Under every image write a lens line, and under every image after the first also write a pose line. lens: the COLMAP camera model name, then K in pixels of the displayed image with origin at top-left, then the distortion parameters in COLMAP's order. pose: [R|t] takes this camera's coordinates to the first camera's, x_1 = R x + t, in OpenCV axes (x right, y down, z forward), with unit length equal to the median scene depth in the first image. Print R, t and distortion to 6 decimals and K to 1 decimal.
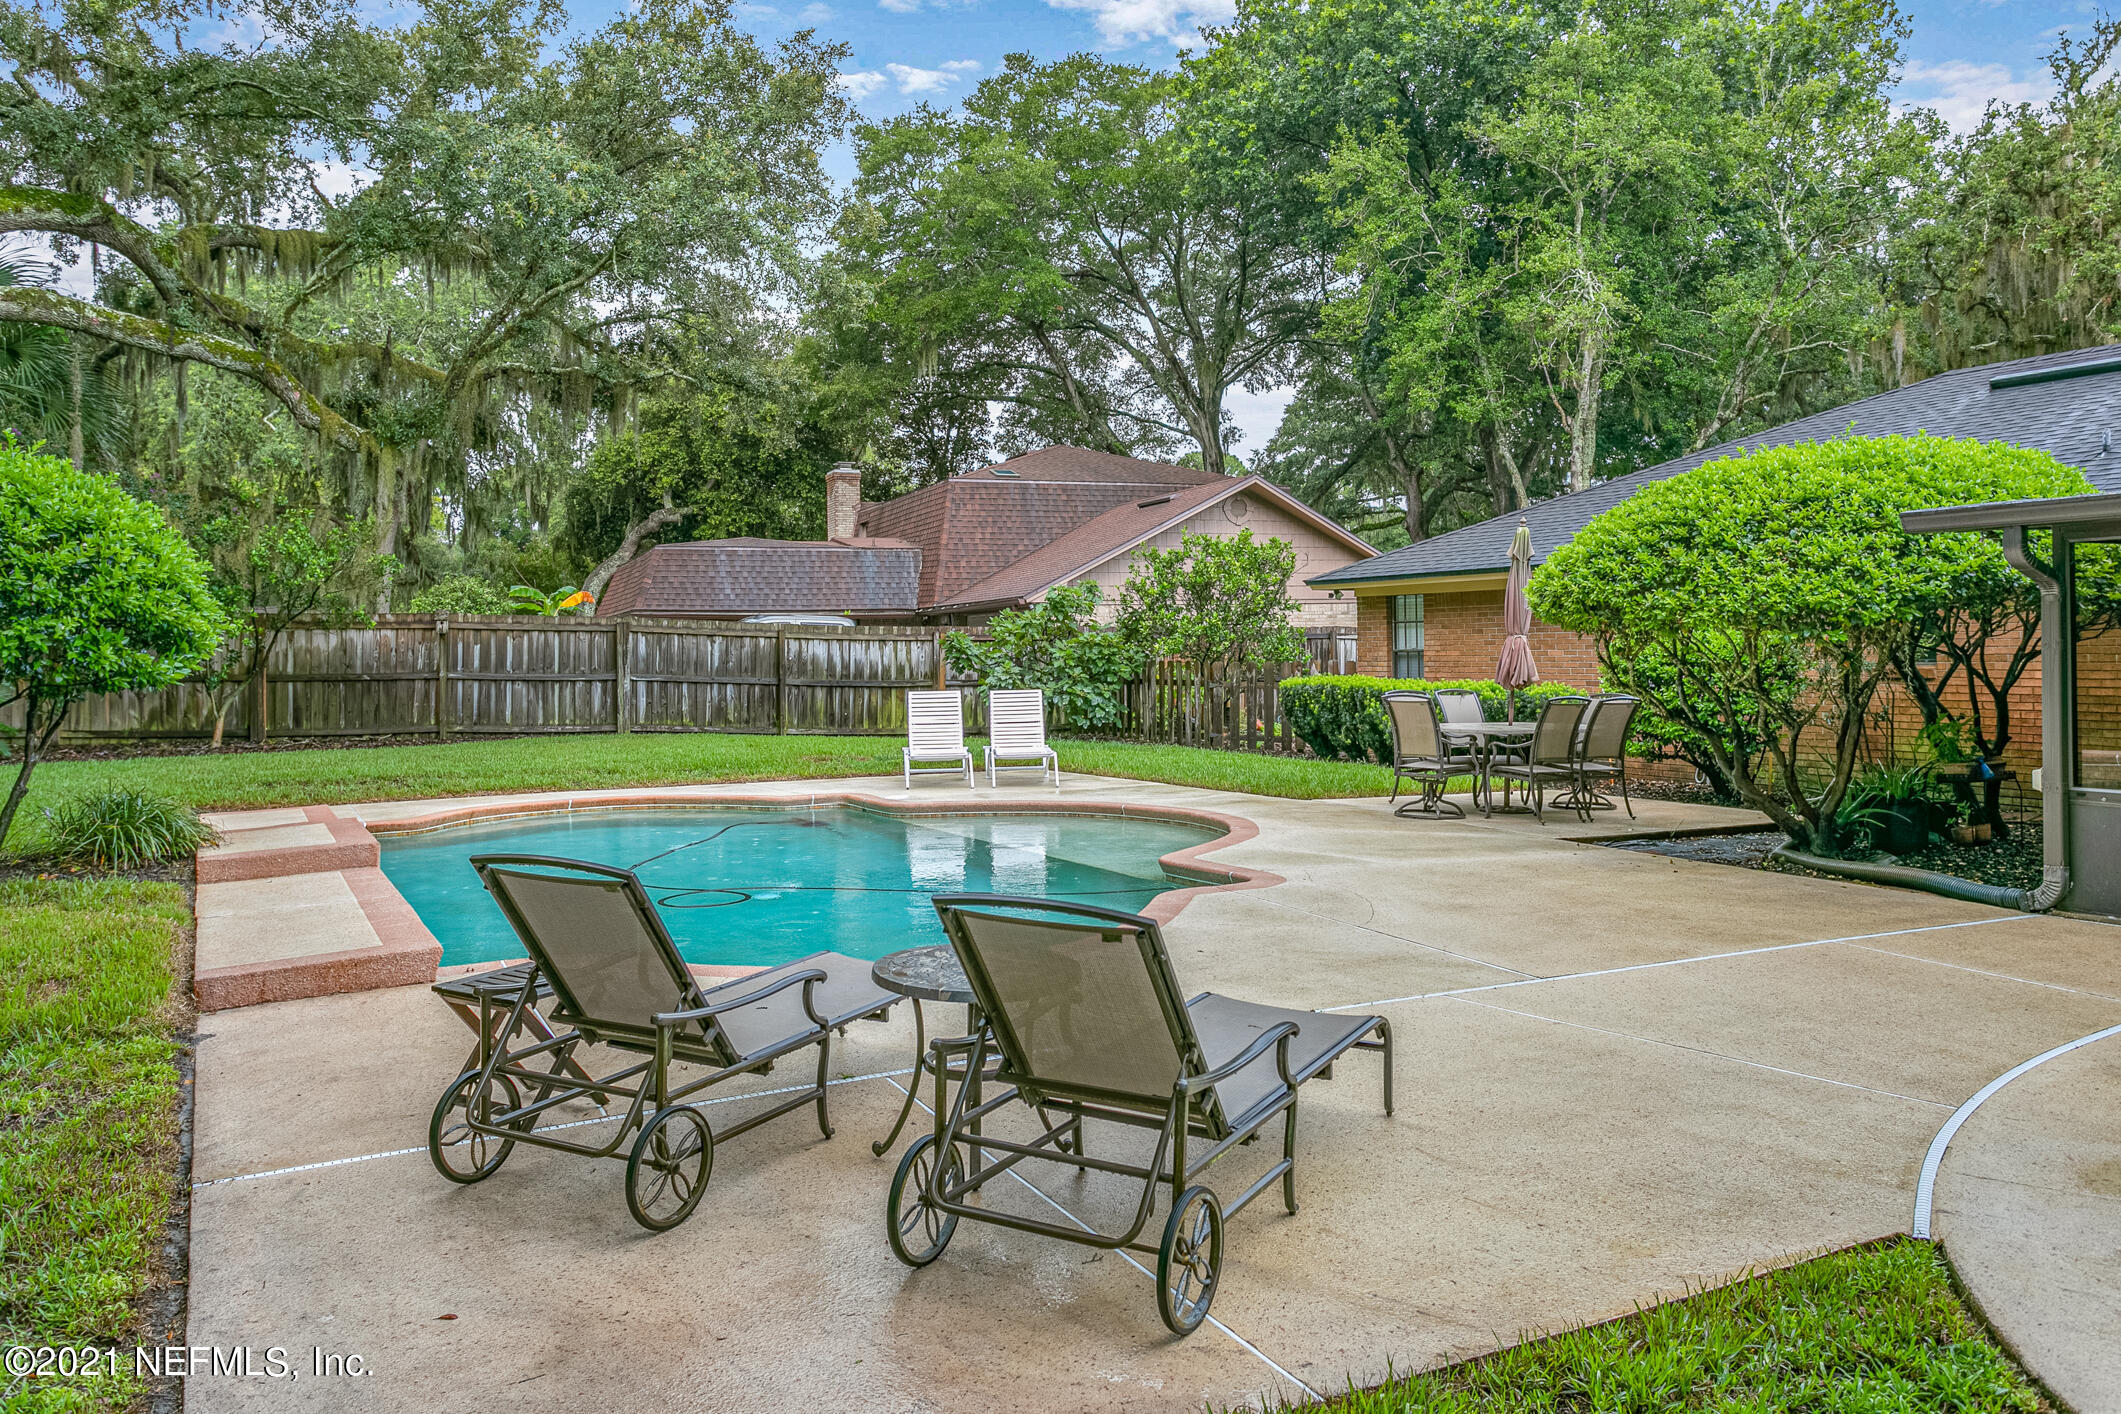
lens RADIAL K [[1580.9, 0, 1061.2], [0, 1580.9, 656.2], [0, 0, 1]] dist [0.006259, -0.000795]
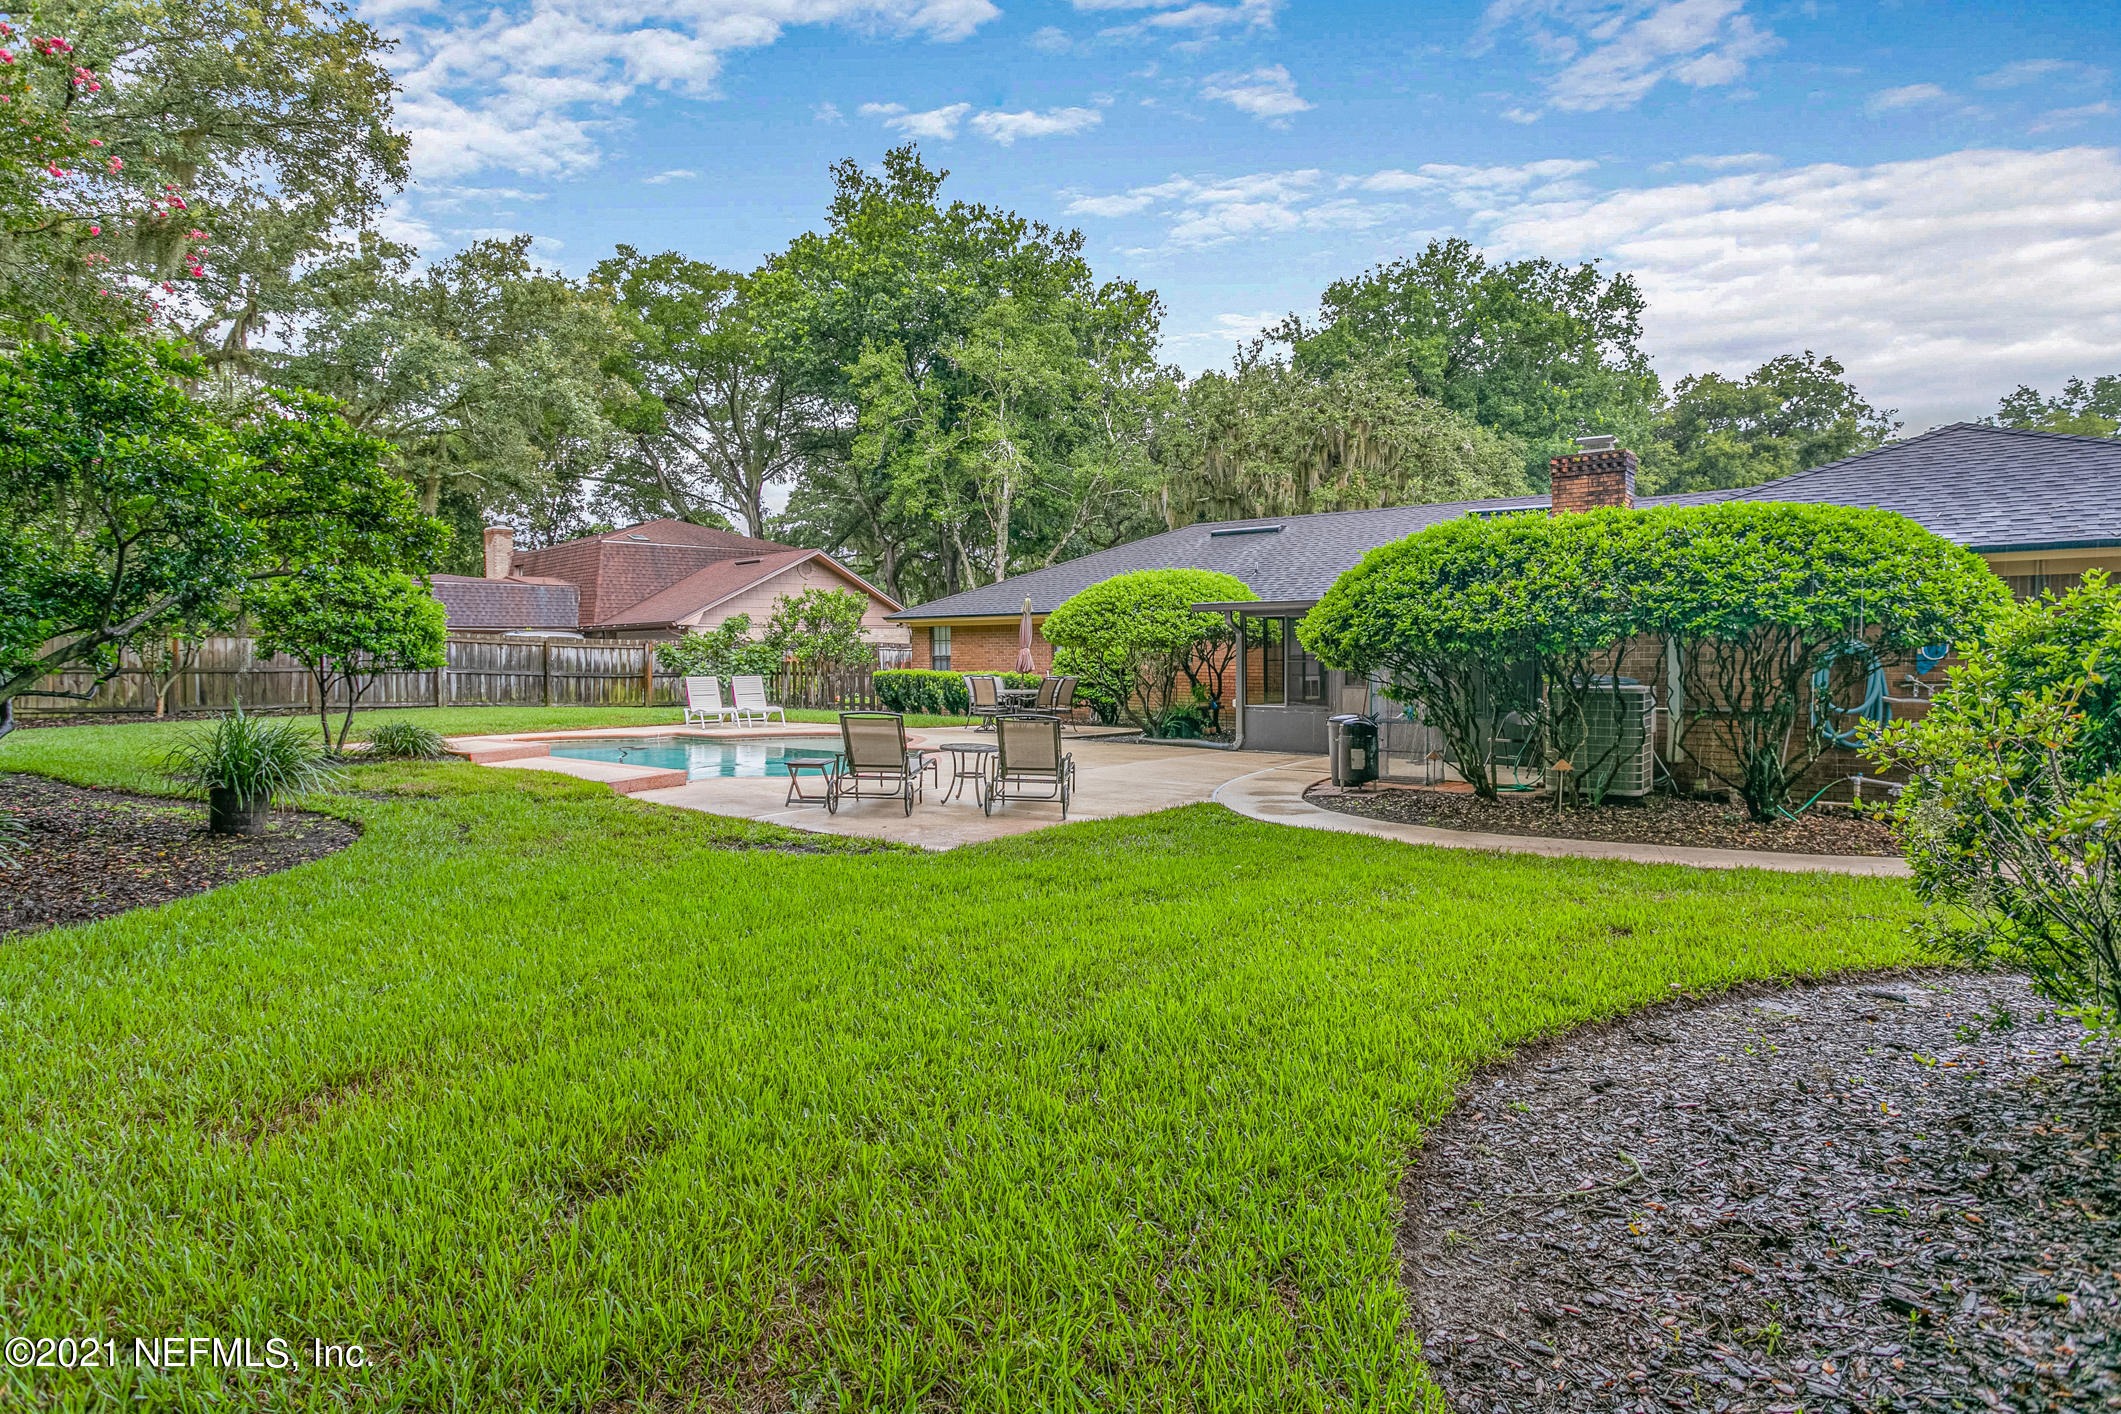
lens RADIAL K [[1131.5, 0, 1066.2], [0, 1131.5, 697.2], [0, 0, 1]] dist [-0.006203, 0.000029]
pose [[0.914001, -0.009000, 0.405613, -0.159960], [-0.003576, 0.999536, 0.030236, 0.003470], [-0.405697, -0.029086, 0.913545, -0.241724]]
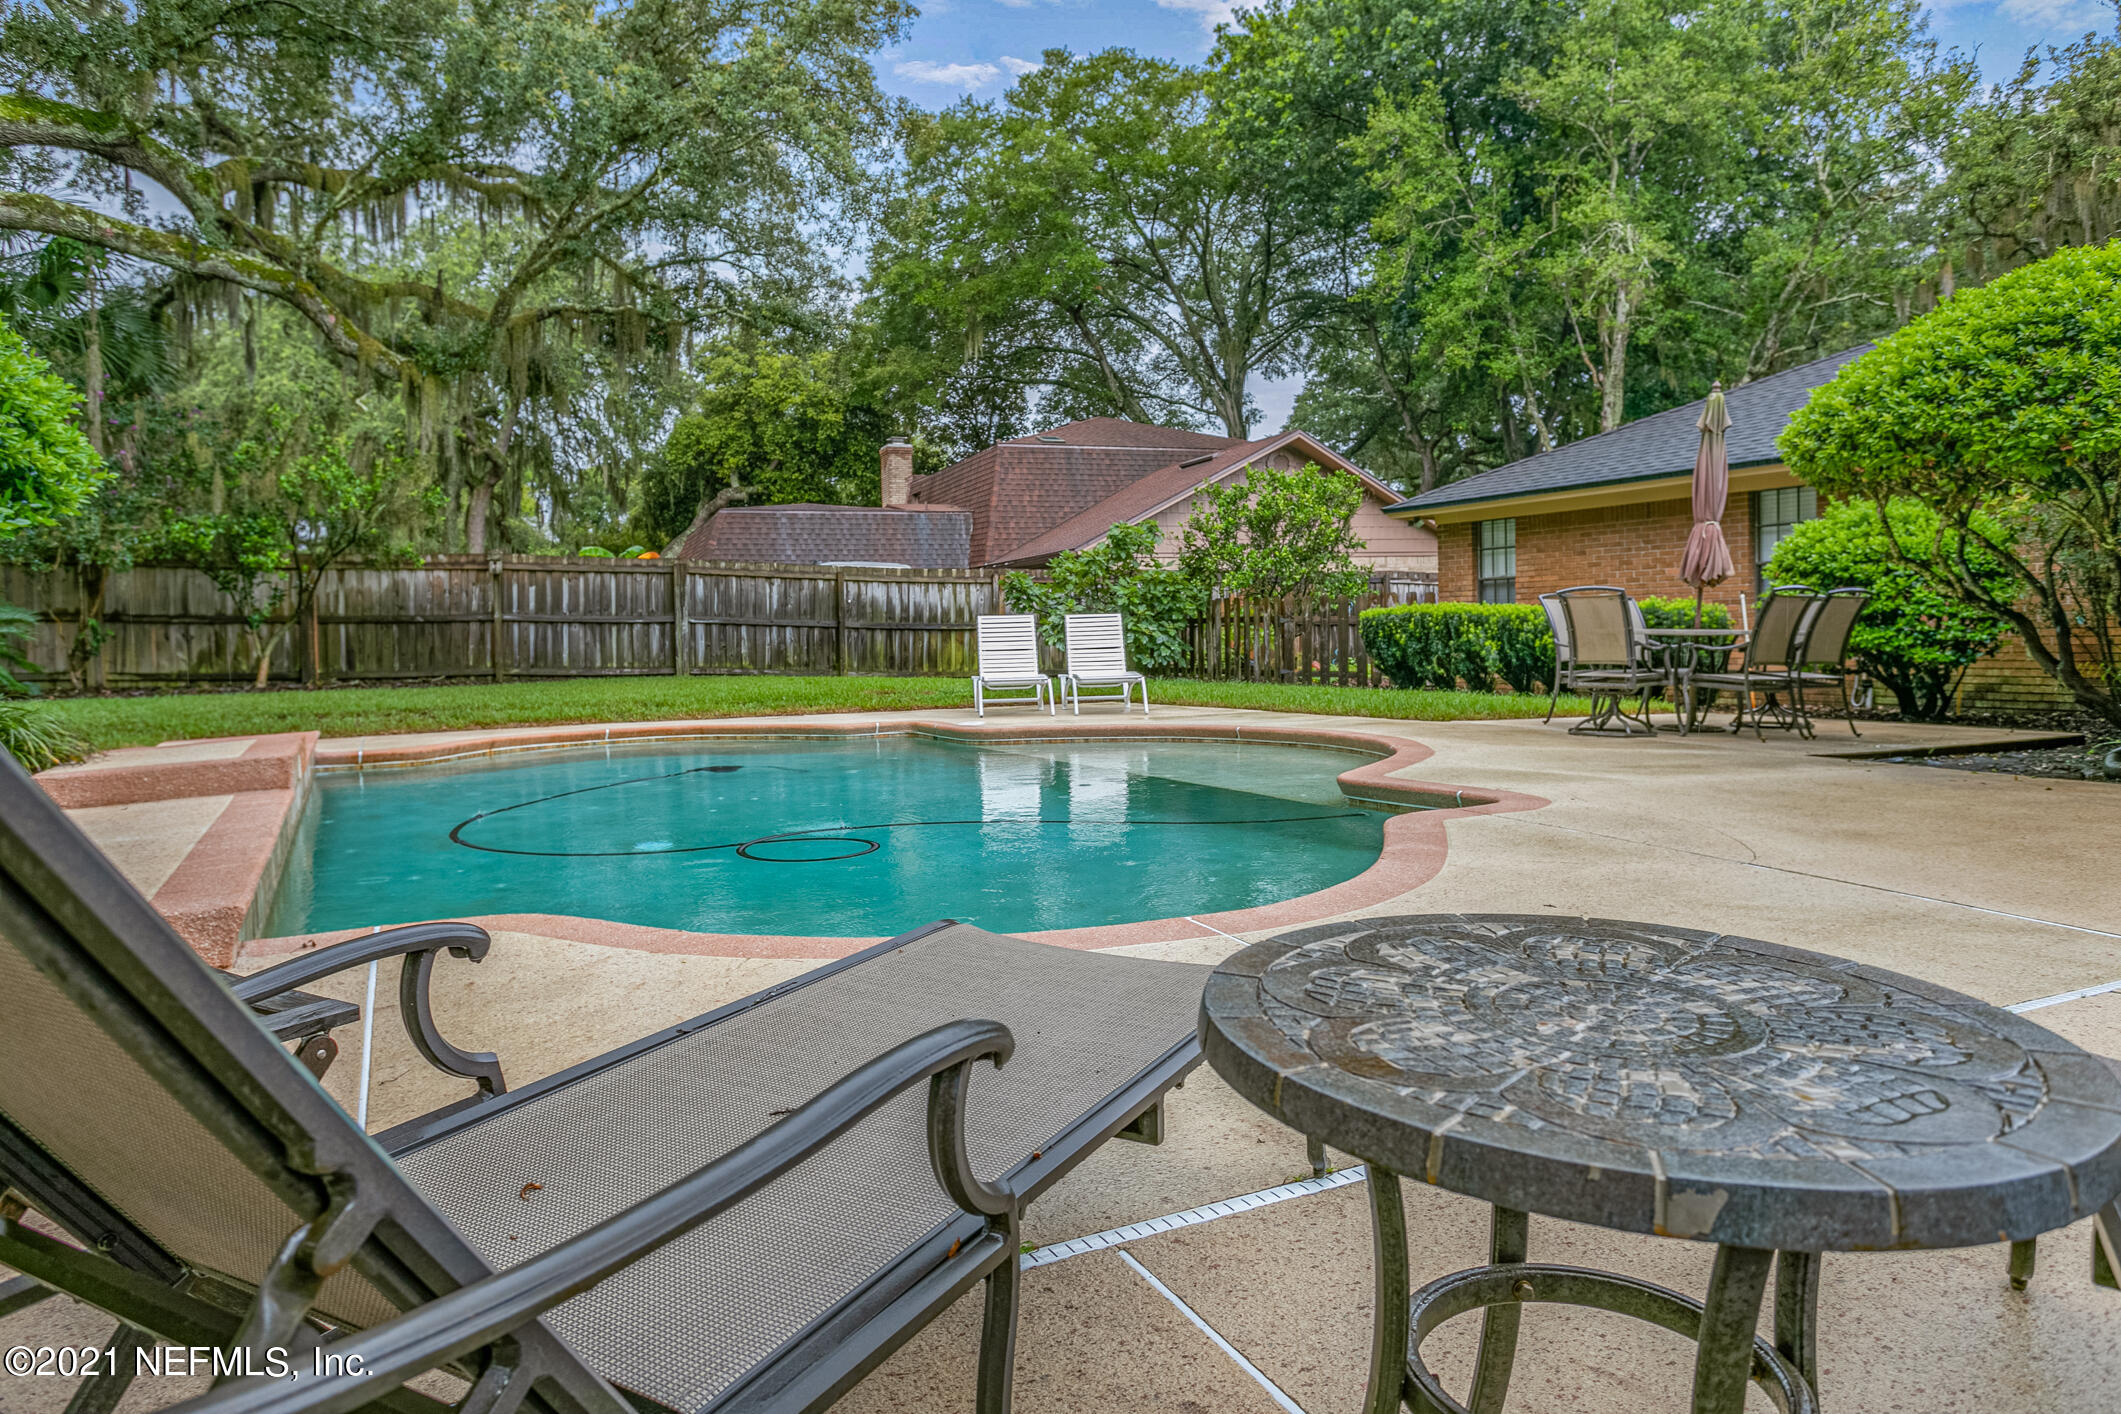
lens RADIAL K [[1356.7, 0, 1056.1], [0, 1356.7, 686.5], [0, 0, 1]] dist [0.001566, -0.000286]
pose [[0.999809, -0.006971, -0.018279, -0.026297], [0.007618, 0.999337, 0.035603, 0.025681], [0.018019, -0.035735, 0.999199, 0.148852]]
